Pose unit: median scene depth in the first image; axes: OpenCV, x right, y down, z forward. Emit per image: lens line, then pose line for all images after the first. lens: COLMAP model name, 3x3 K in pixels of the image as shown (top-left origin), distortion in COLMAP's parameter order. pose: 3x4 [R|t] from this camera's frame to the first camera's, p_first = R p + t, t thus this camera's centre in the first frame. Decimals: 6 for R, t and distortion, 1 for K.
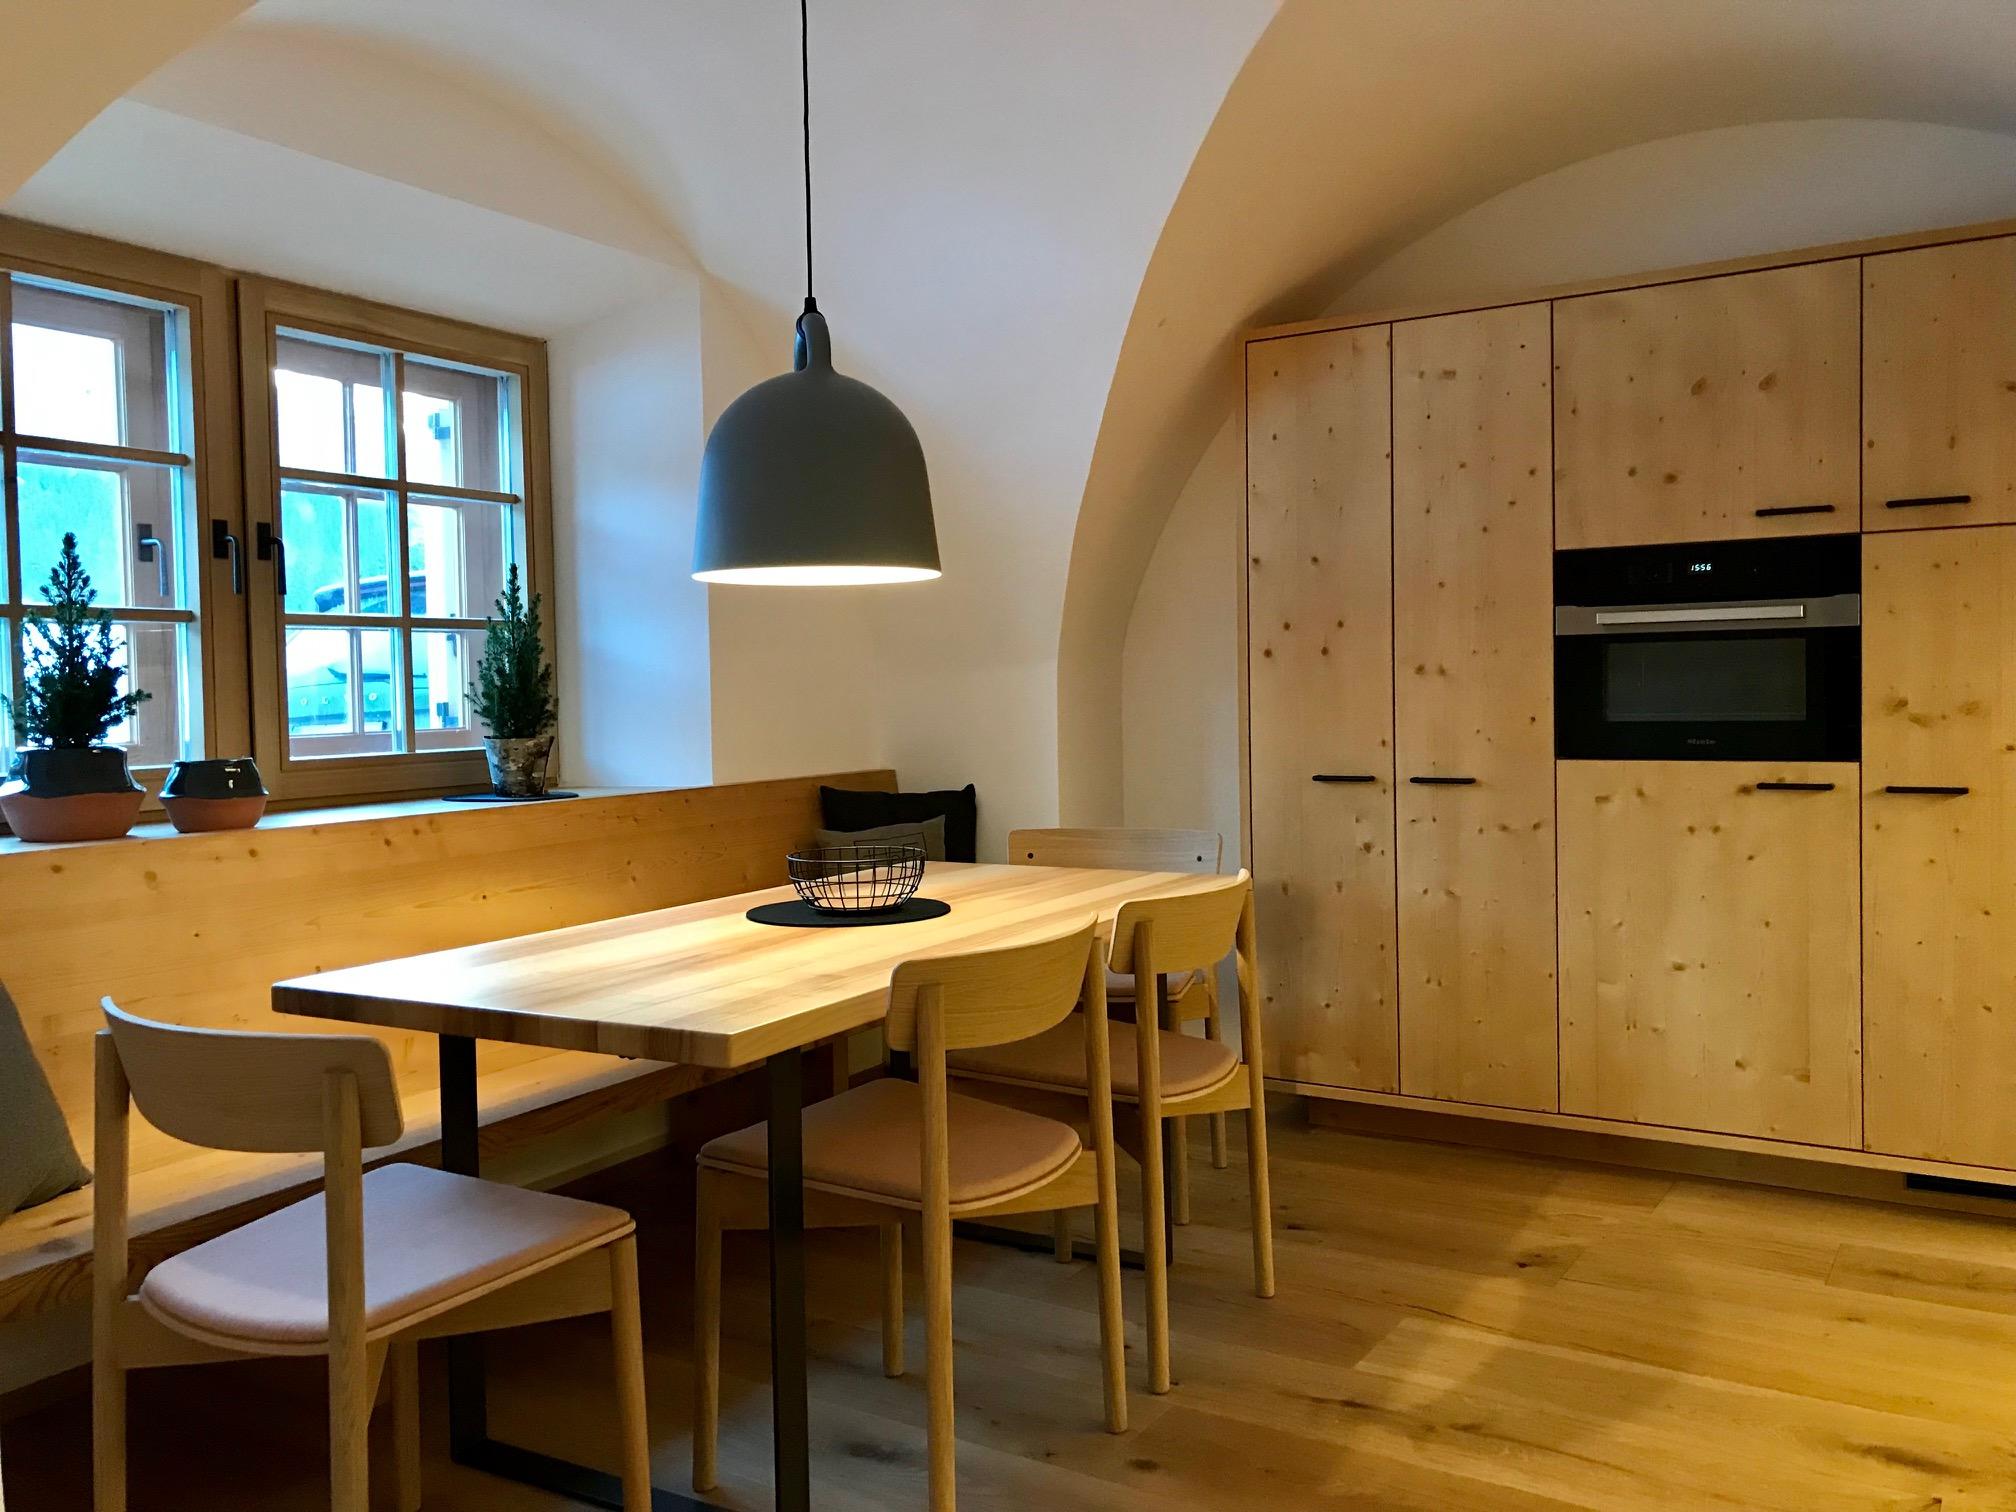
lens RADIAL K [[1616.2, 0, 1008.0], [0, 1616.2, 756.0], [0, 0, 1]] dist [0.025097, -0.045810]
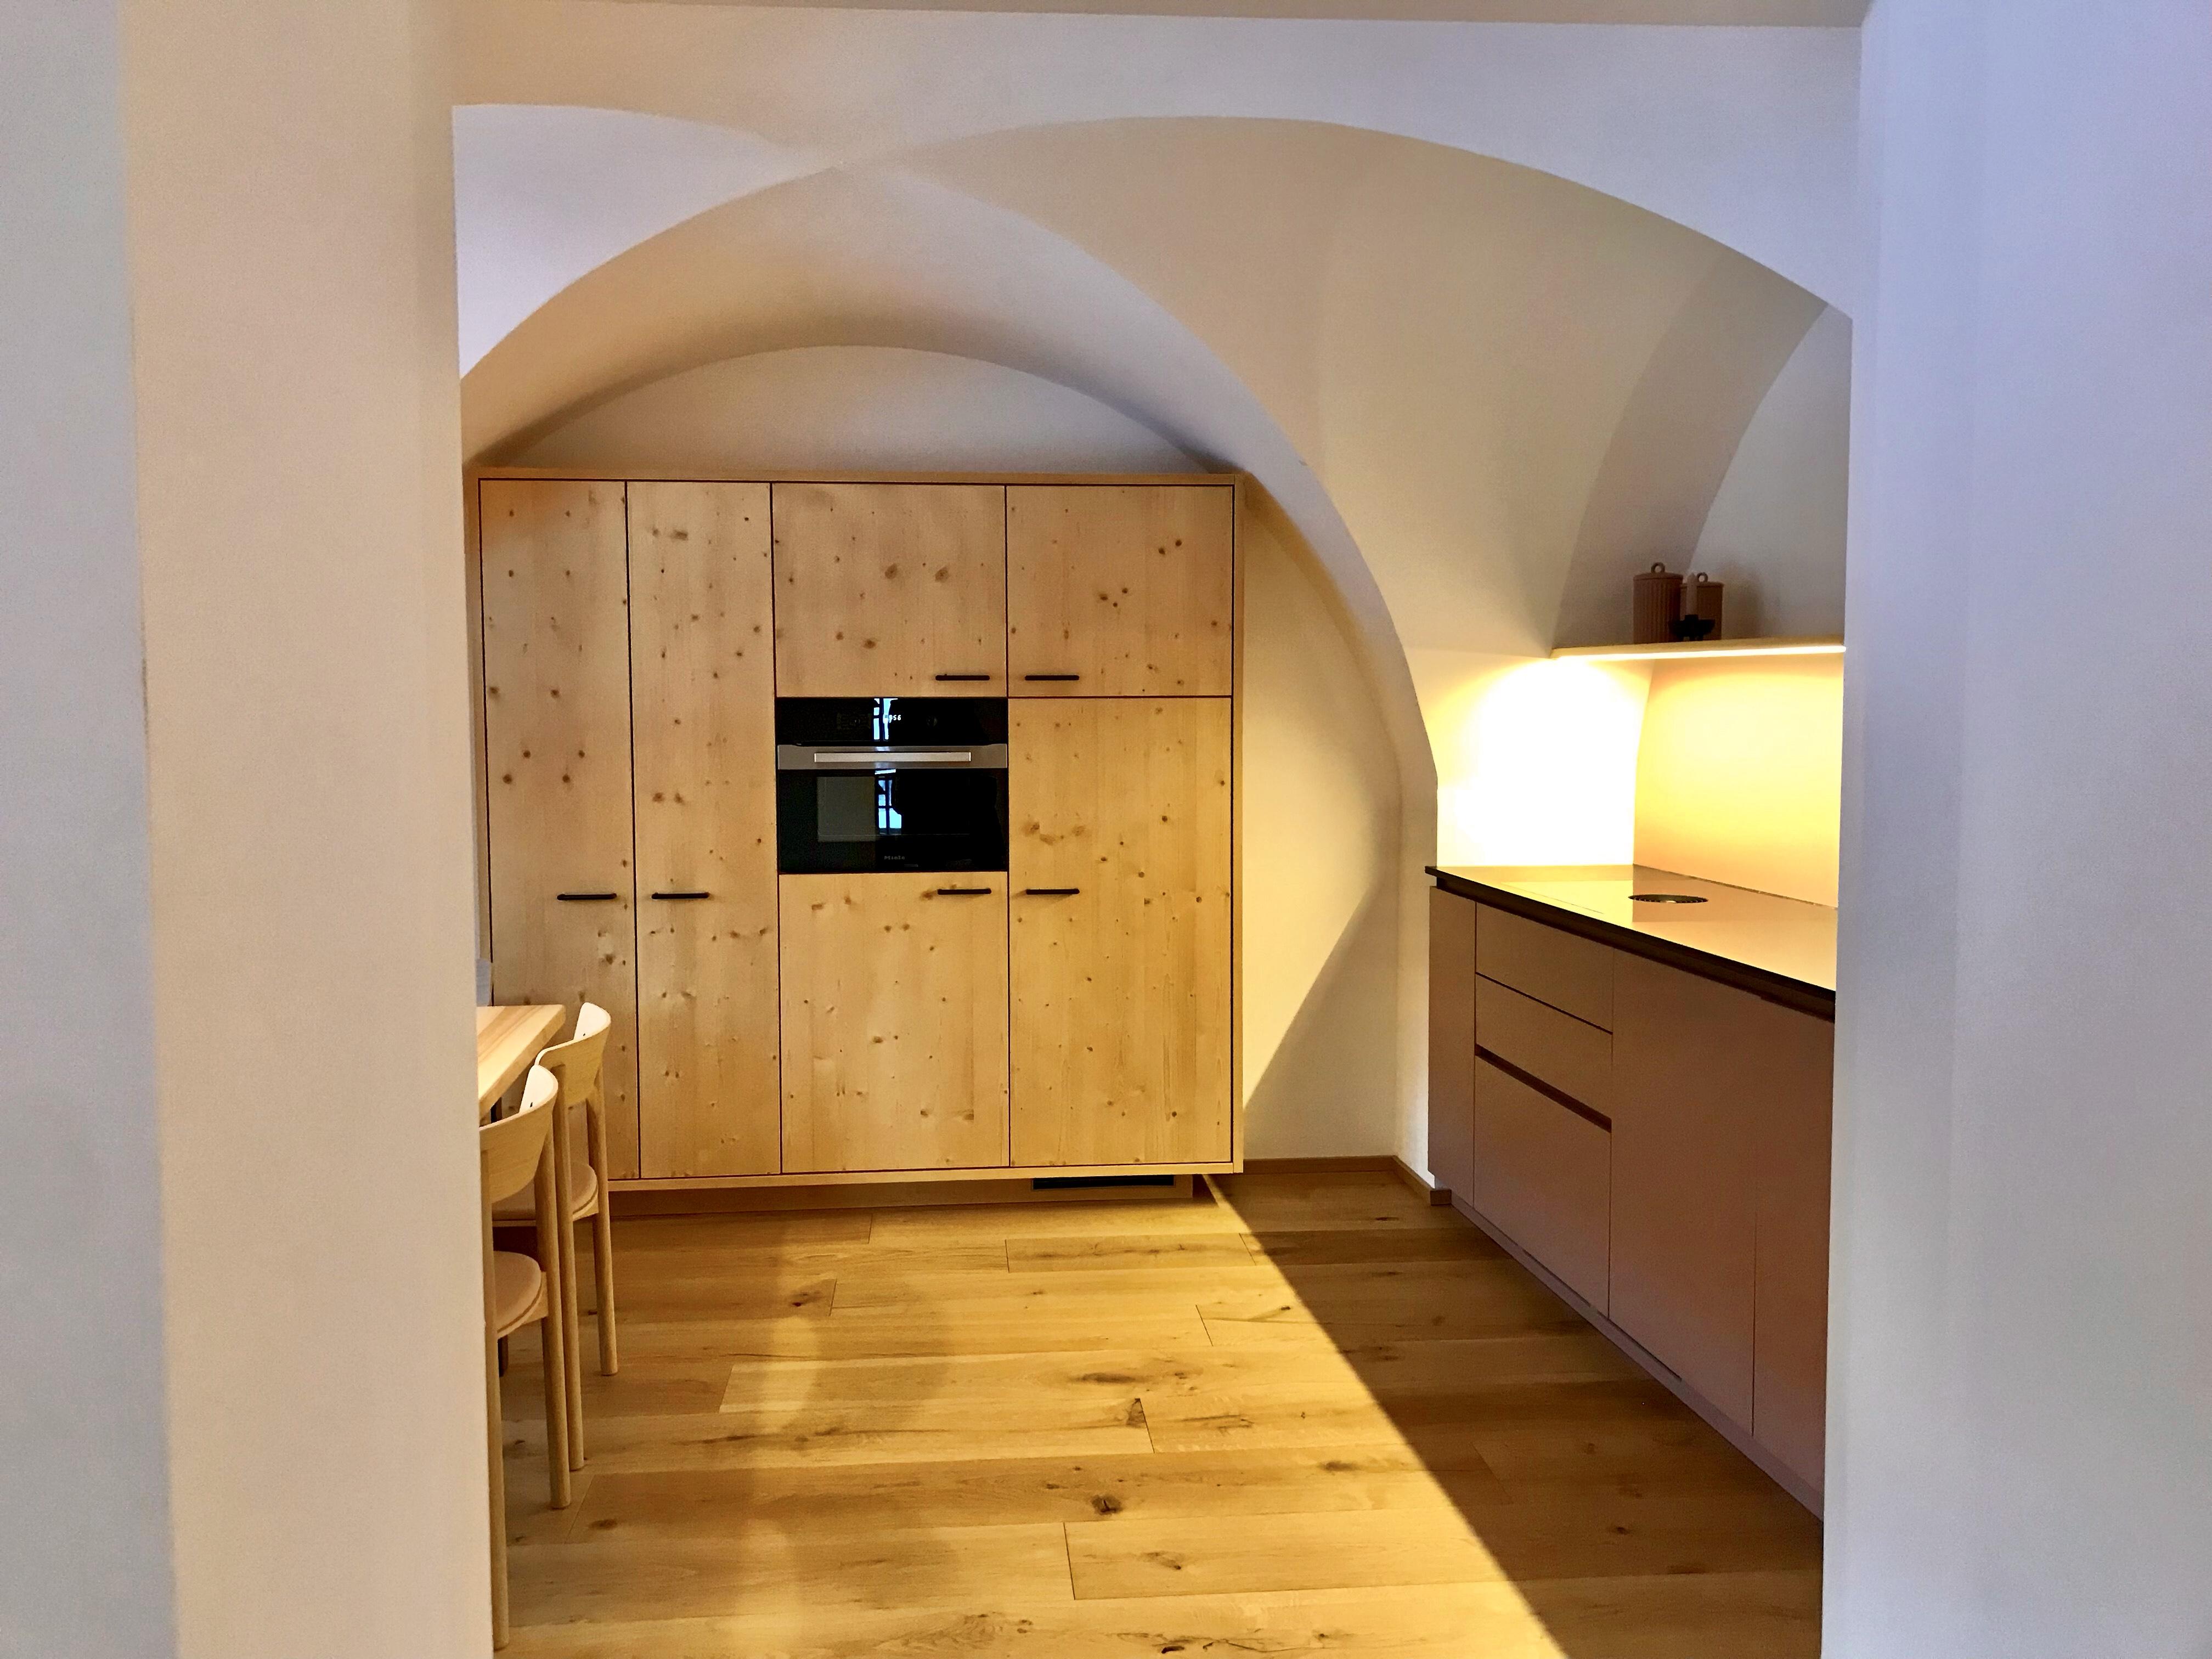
lens RADIAL K [[1758.6, 0, 1106.0], [0, 1758.6, 829.5], [0, 0, 1]] dist [0.090965, -0.320167]
pose [[0.786976, -0.031616, 0.616173, -0.282440], [0.013324, 0.999324, 0.034258, -0.076726], [-0.616840, -0.018751, 0.786865, -0.163193]]
